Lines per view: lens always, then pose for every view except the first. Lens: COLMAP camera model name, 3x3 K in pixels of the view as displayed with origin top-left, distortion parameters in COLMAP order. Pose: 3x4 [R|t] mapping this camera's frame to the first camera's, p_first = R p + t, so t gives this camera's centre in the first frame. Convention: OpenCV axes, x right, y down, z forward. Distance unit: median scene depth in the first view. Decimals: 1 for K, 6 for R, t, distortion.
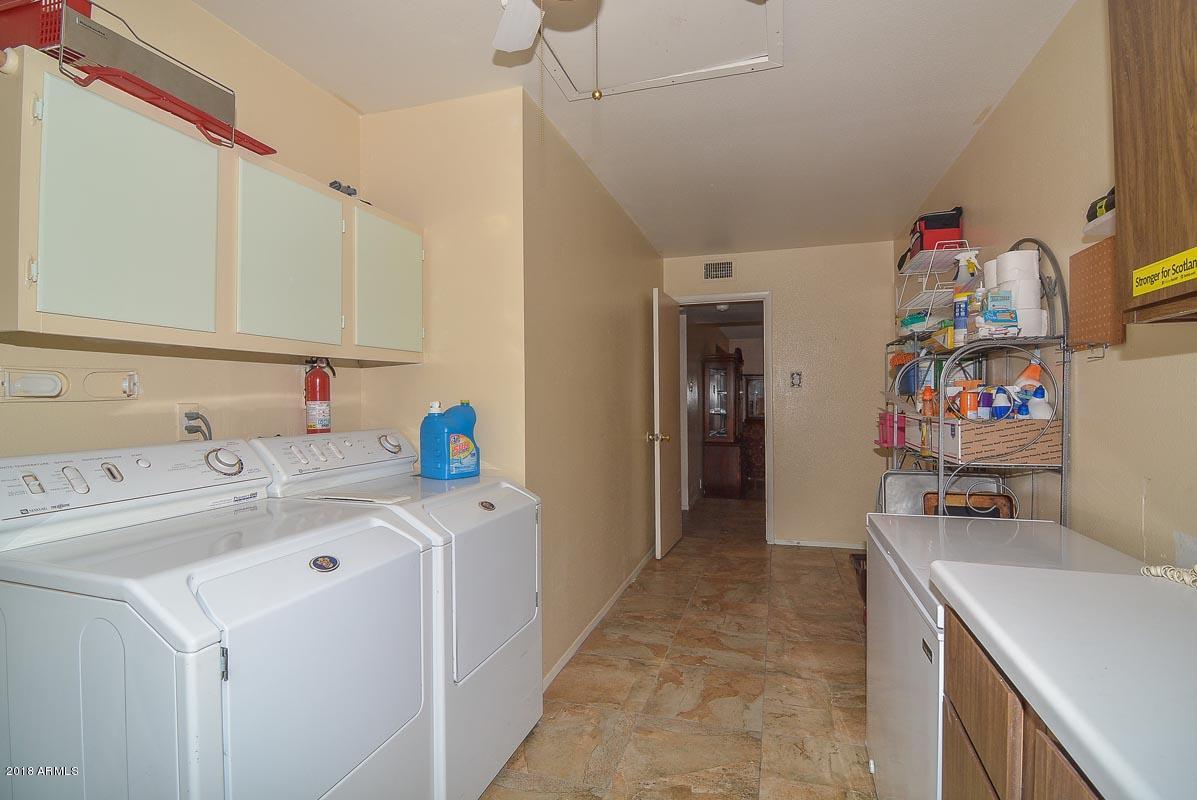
lens RADIAL K [[585.3, 0, 596.0], [0, 585.3, 397.4], [0, 0, 1]] dist [-0.012235, -0.007469]
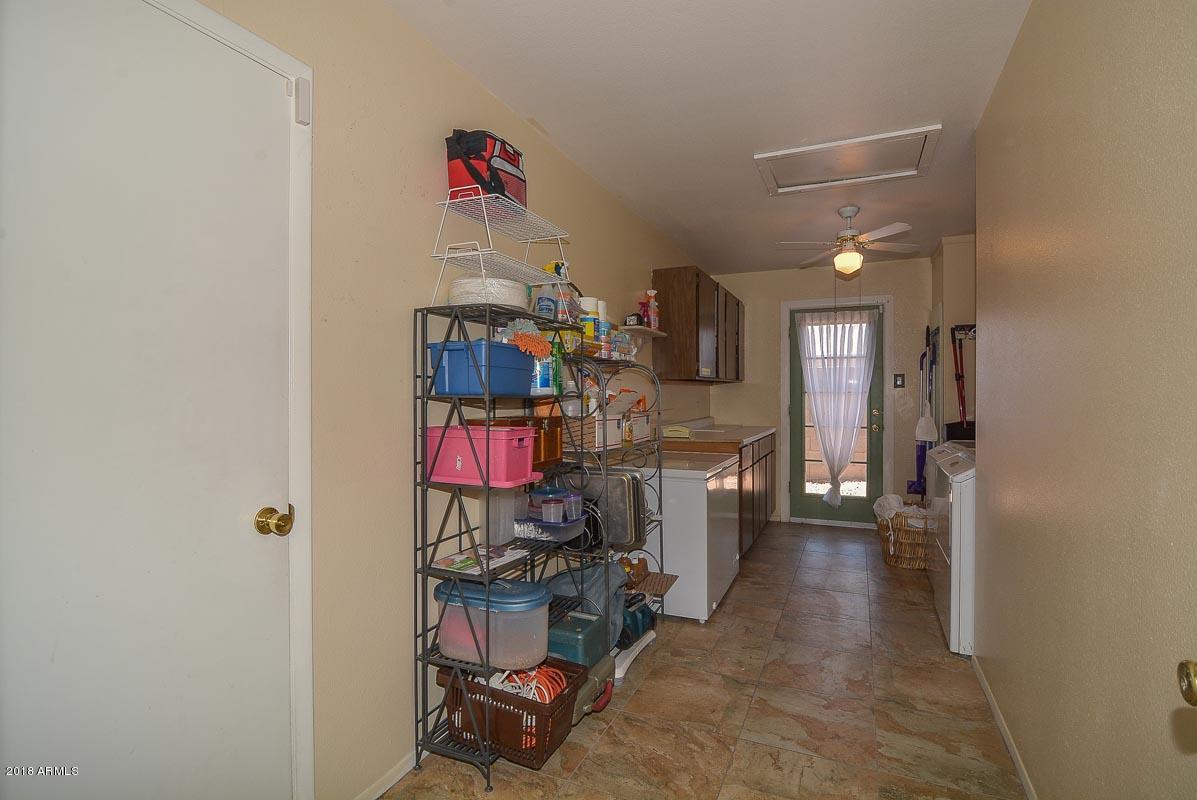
lens RADIAL K [[585.3, 0, 601.1], [0, 585.3, 397.0], [0, 0, 1]] dist [-0.012235, -0.007469]
pose [[-0.993538, 0.014824, 0.112524, 0.370148], [0.015815, 0.999844, 0.007916, -0.010779], [-0.112389, 0.009644, -0.993617, 1.698741]]
